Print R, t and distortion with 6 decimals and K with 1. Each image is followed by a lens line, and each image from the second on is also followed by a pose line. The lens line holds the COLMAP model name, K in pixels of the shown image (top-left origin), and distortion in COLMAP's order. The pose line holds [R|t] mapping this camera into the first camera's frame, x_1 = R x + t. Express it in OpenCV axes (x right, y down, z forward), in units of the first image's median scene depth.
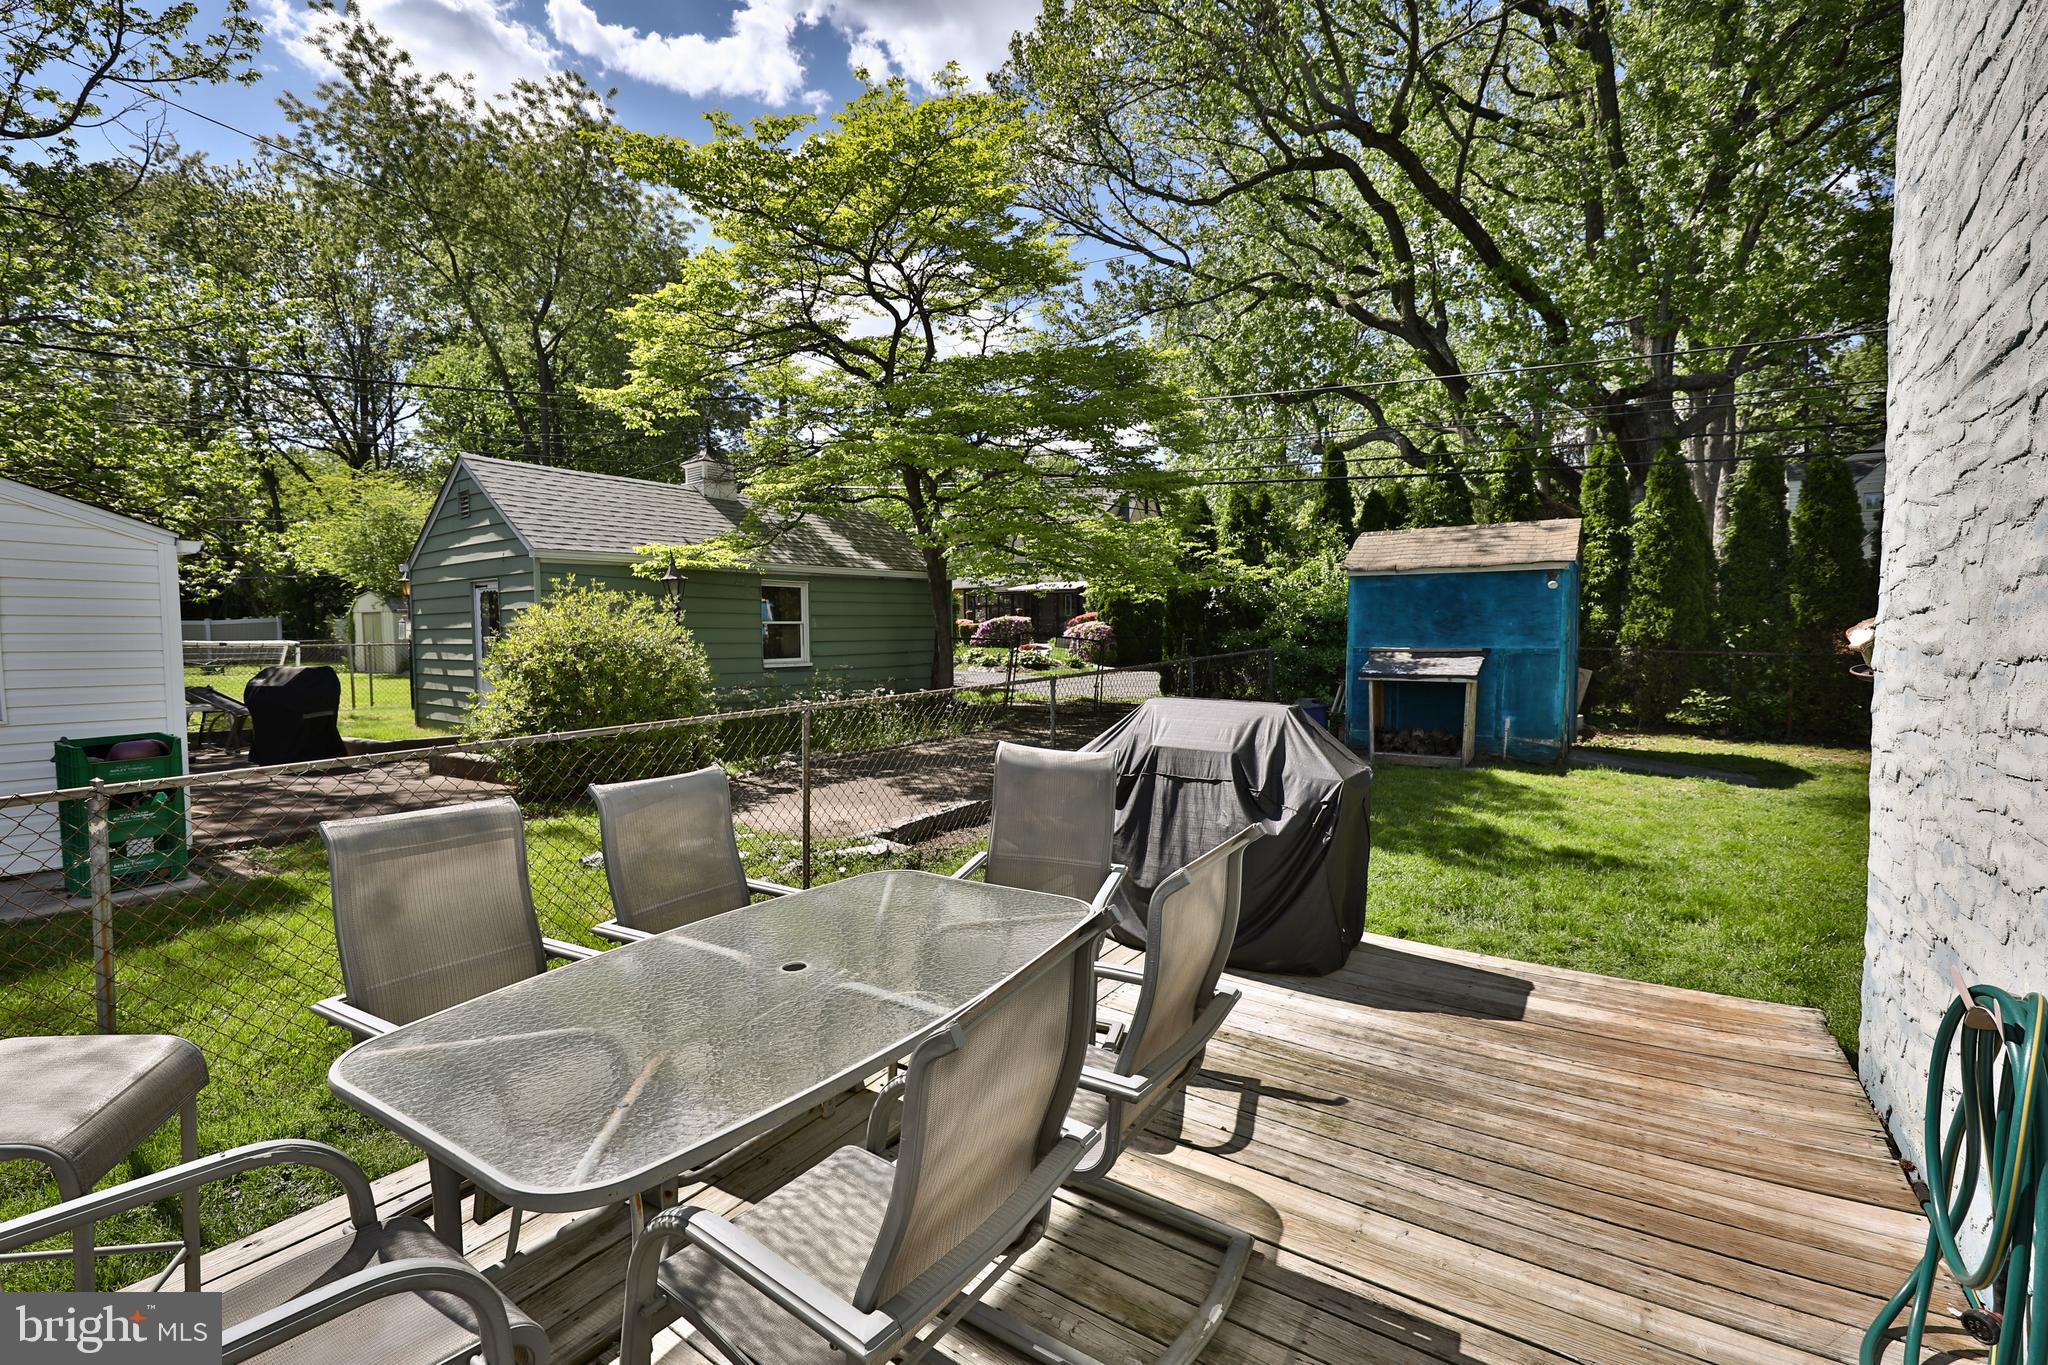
lens RADIAL K [[876.3, 0, 1026.1], [0, 876.3, 675.1], [0, 0, 1]] dist [0.005002, -0.000251]
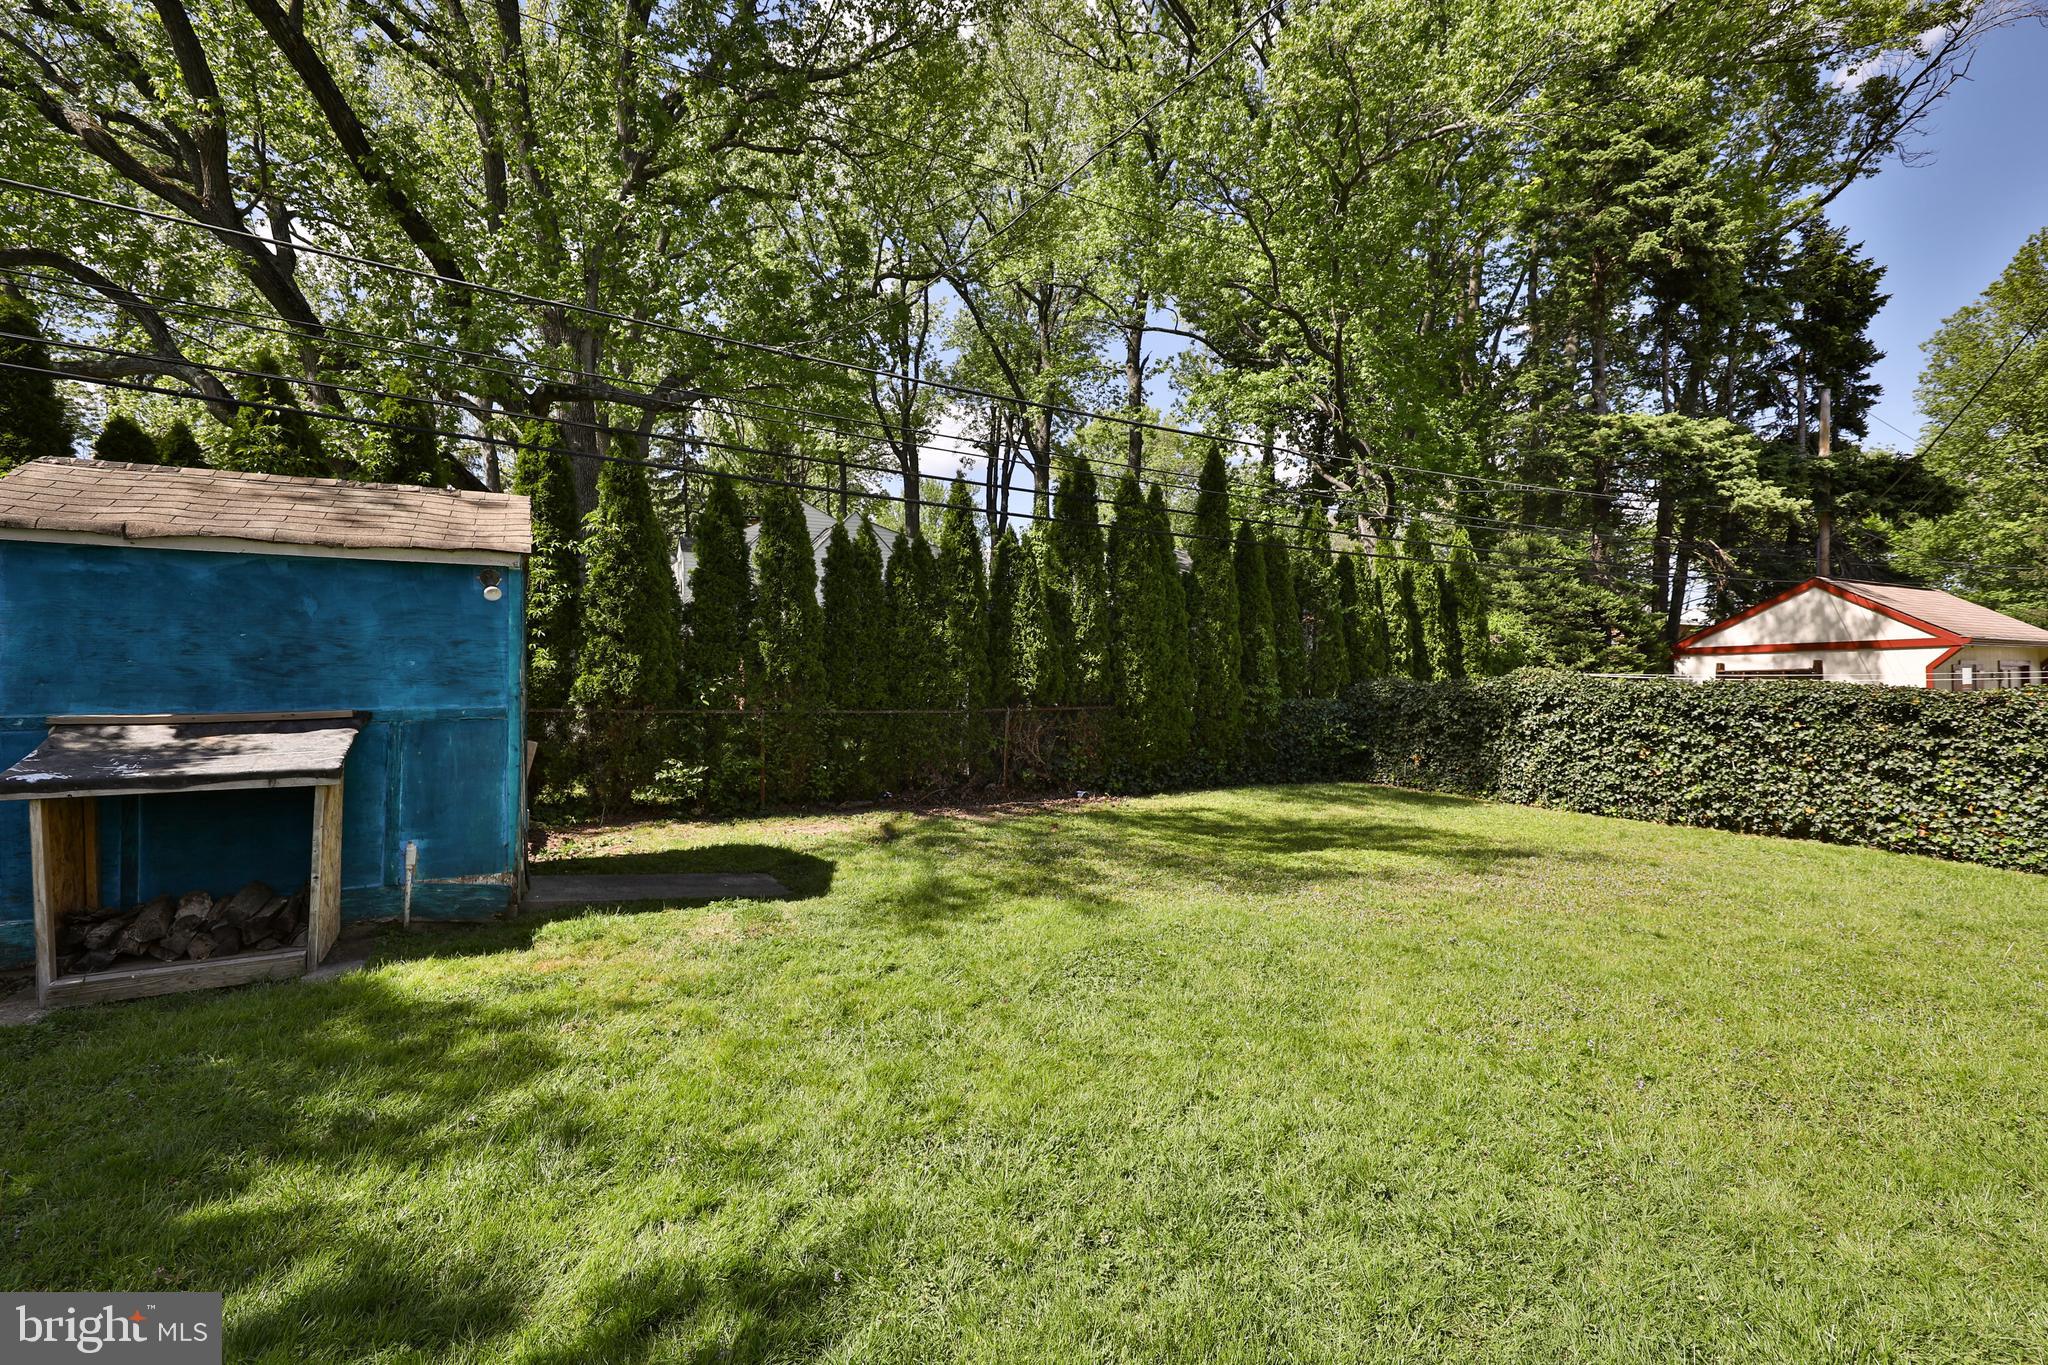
lens RADIAL K [[876.3, 0, 1028.1], [0, 876.3, 686.1], [0, 0, 1]] dist [0.005002, -0.000251]
pose [[0.433302, 0.005686, 0.901231, 0.211934], [0.050857, 0.998232, -0.030749, -0.009142], [-0.899813, 0.059158, 0.432247, 0.393763]]
